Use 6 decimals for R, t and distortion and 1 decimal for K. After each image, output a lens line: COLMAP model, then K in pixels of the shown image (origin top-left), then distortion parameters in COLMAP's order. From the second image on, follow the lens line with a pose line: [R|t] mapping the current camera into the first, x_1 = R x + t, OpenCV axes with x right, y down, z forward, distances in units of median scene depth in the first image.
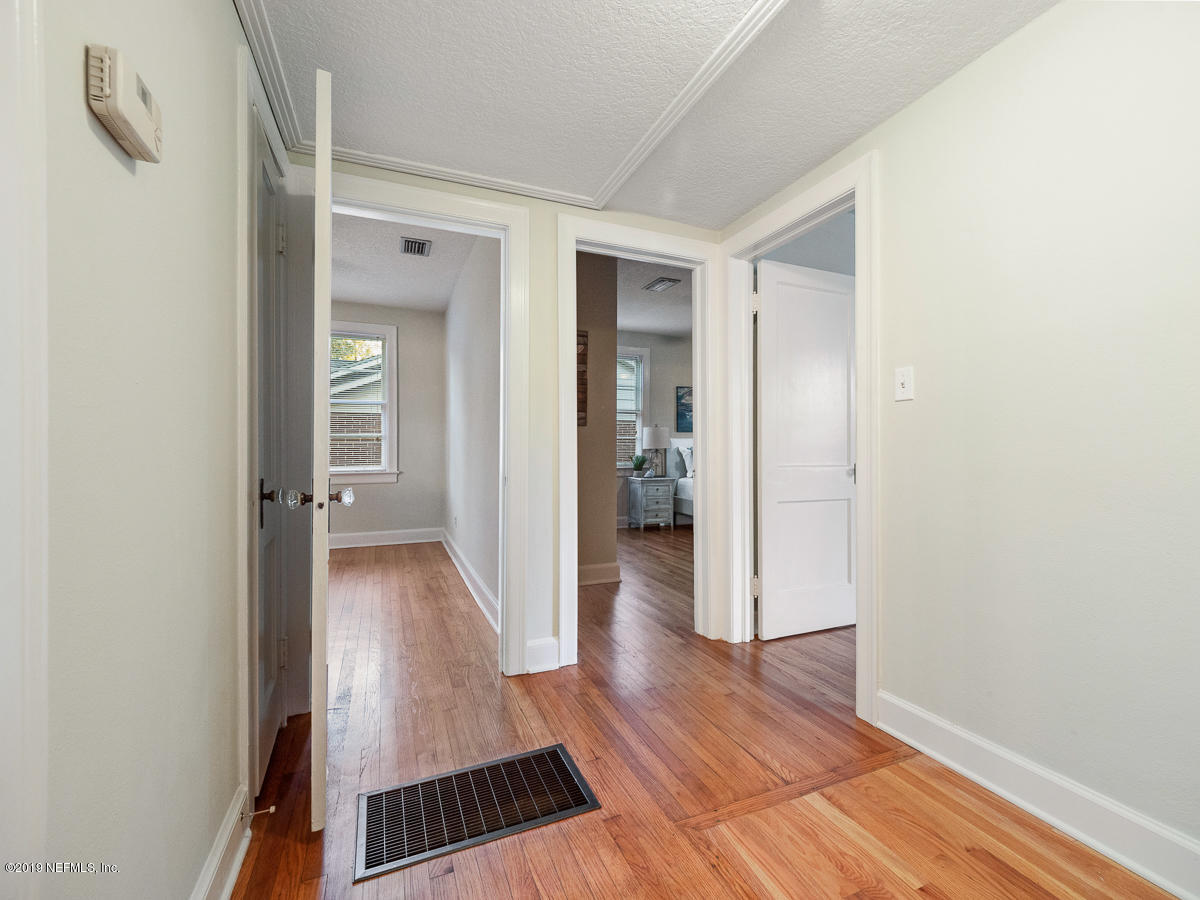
lens RADIAL K [[507.4, 0, 594.4], [0, 507.4, 444.5], [0, 0, 1]] dist [-0.001517, -0.000176]
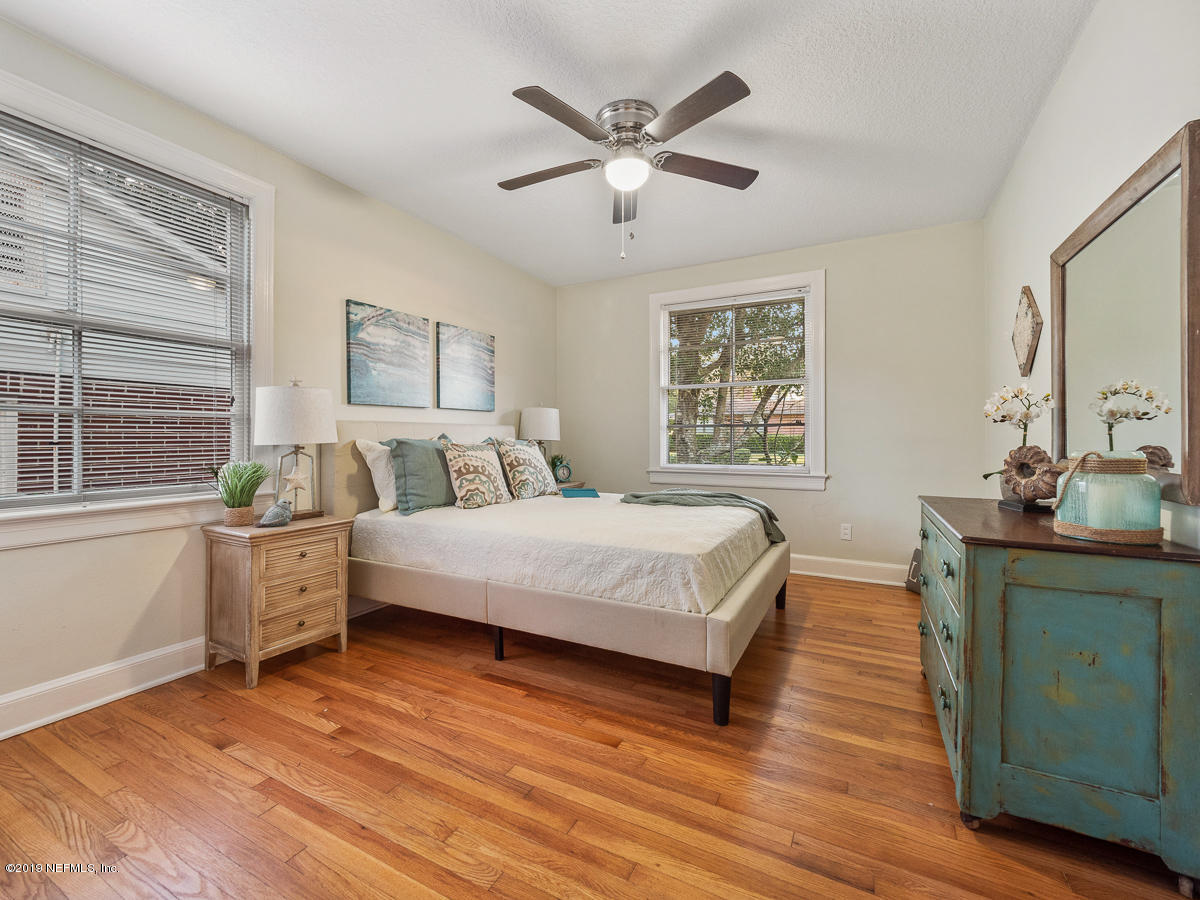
lens RADIAL K [[507.4, 0, 594.4], [0, 507.4, 444.5], [0, 0, 1]] dist [-0.001517, -0.000176]
pose [[0.772934, -0.010501, 0.634399, 0.052509], [0.000894, 0.999880, 0.015462, 0.002704], [-0.634485, -0.011384, 0.772851, 0.554304]]
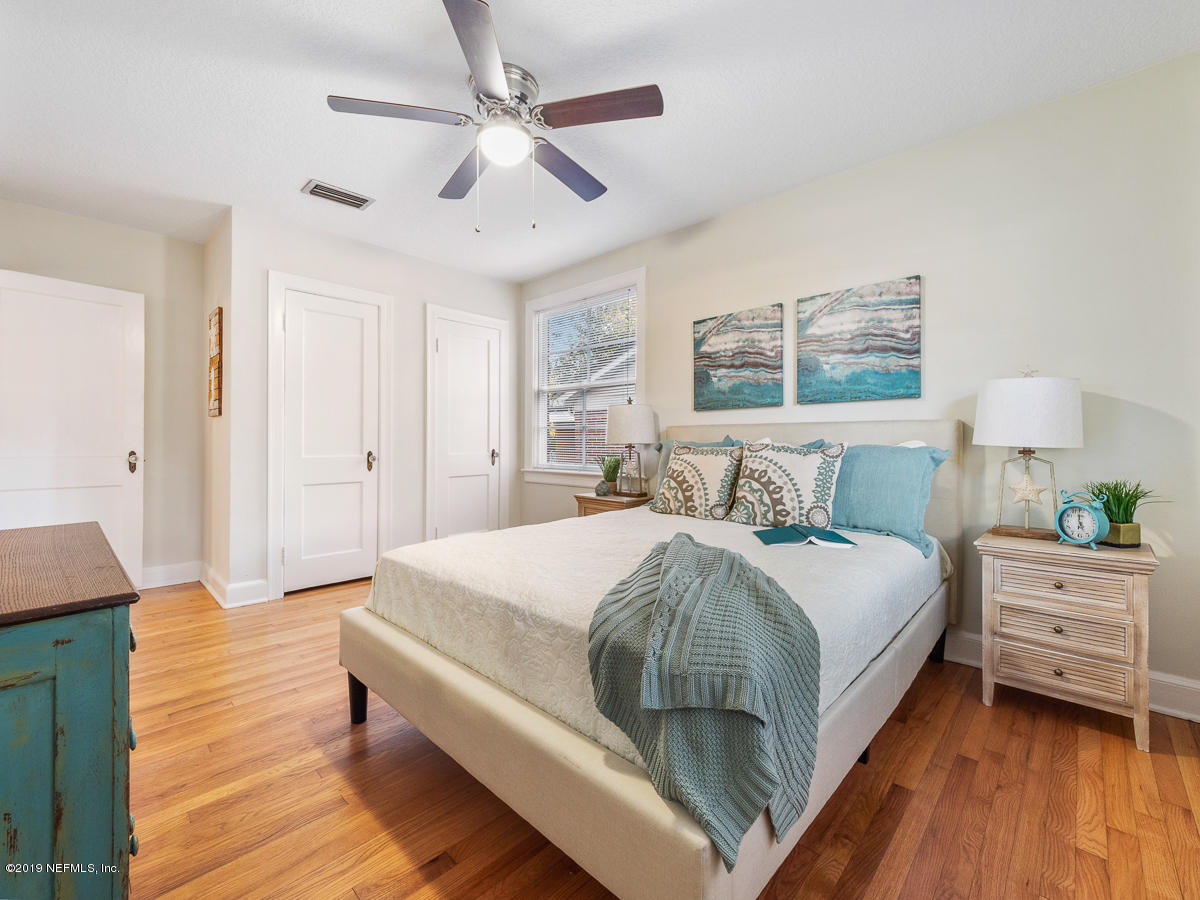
lens RADIAL K [[507.4, 0, 594.4], [0, 507.4, 444.5], [0, 0, 1]] dist [-0.001517, -0.000176]
pose [[0.382574, 0.008902, -0.923882, 0.616399], [-0.002364, 0.999960, 0.008656, 0.003857], [0.923922, -0.001128, 0.382580, 0.744777]]
